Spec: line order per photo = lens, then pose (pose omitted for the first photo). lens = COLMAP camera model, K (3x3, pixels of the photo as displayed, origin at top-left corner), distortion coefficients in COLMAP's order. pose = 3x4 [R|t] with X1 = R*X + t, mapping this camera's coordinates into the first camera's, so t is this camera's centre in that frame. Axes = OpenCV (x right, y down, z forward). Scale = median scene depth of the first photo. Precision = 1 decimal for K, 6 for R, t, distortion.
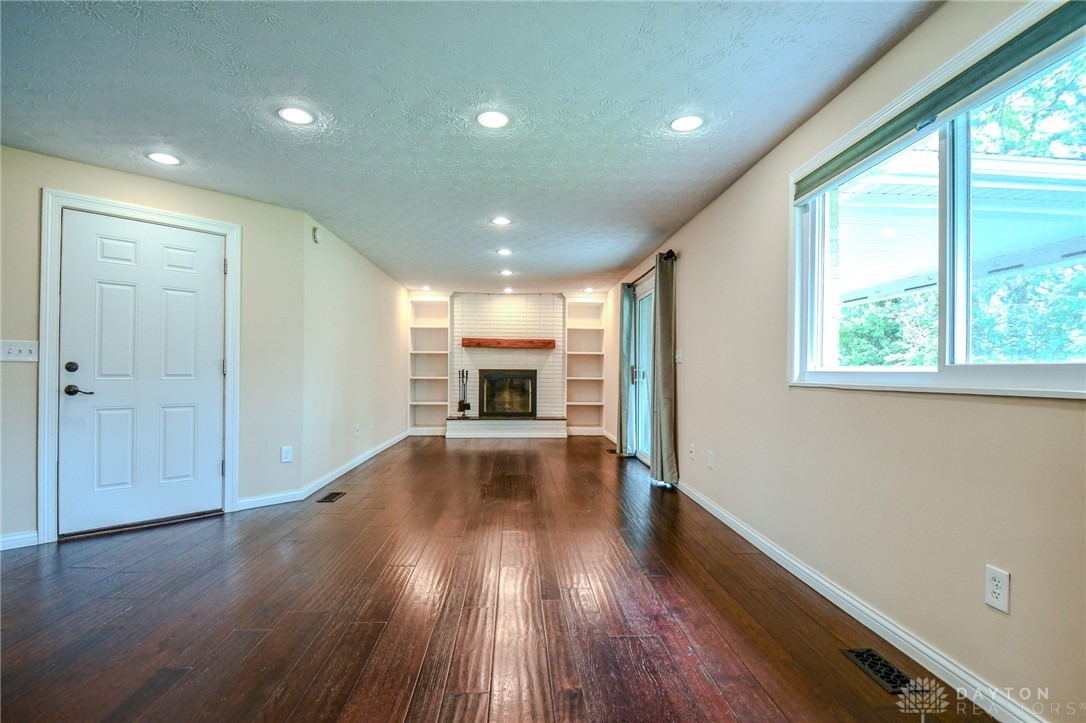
lens RADIAL K [[510.0, 0, 536.2], [0, 510.0, 371.8], [0, 0, 1]] dist [0.012631, -0.017936]
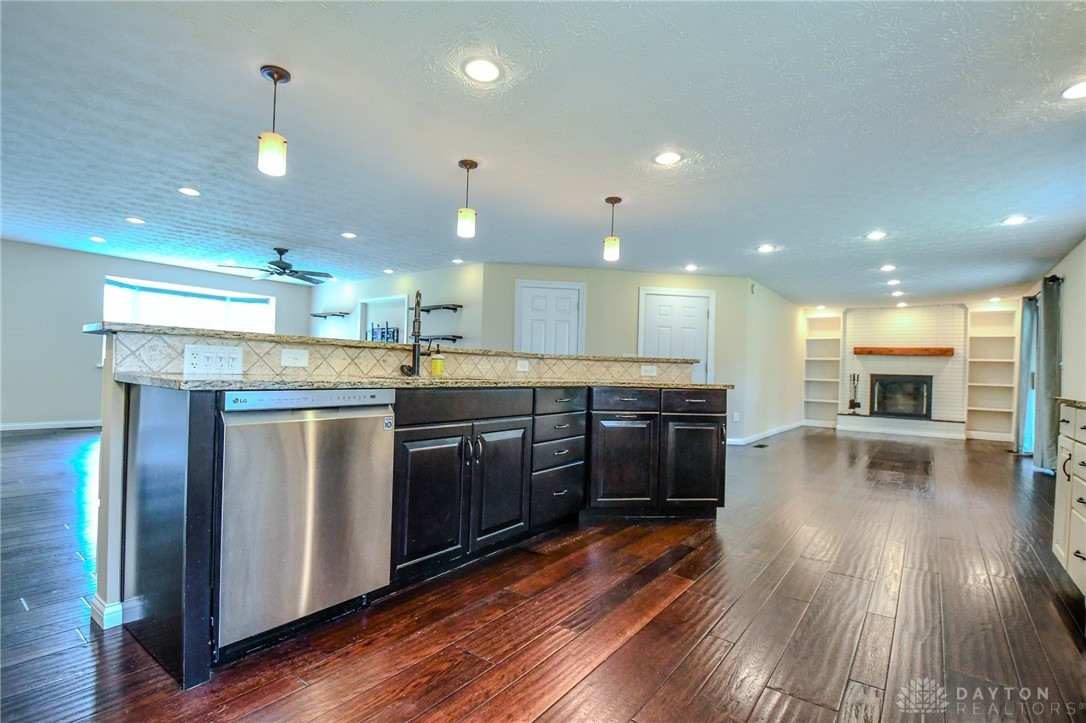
lens RADIAL K [[510.0, 0, 541.1], [0, 510.0, 368.3], [0, 0, 1]] dist [0.012631, -0.017936]
pose [[0.768901, 0.015664, -0.639176, 0.055671], [-0.026531, 0.999620, -0.007419, 0.011520], [0.638817, 0.022663, 0.769024, -0.377146]]
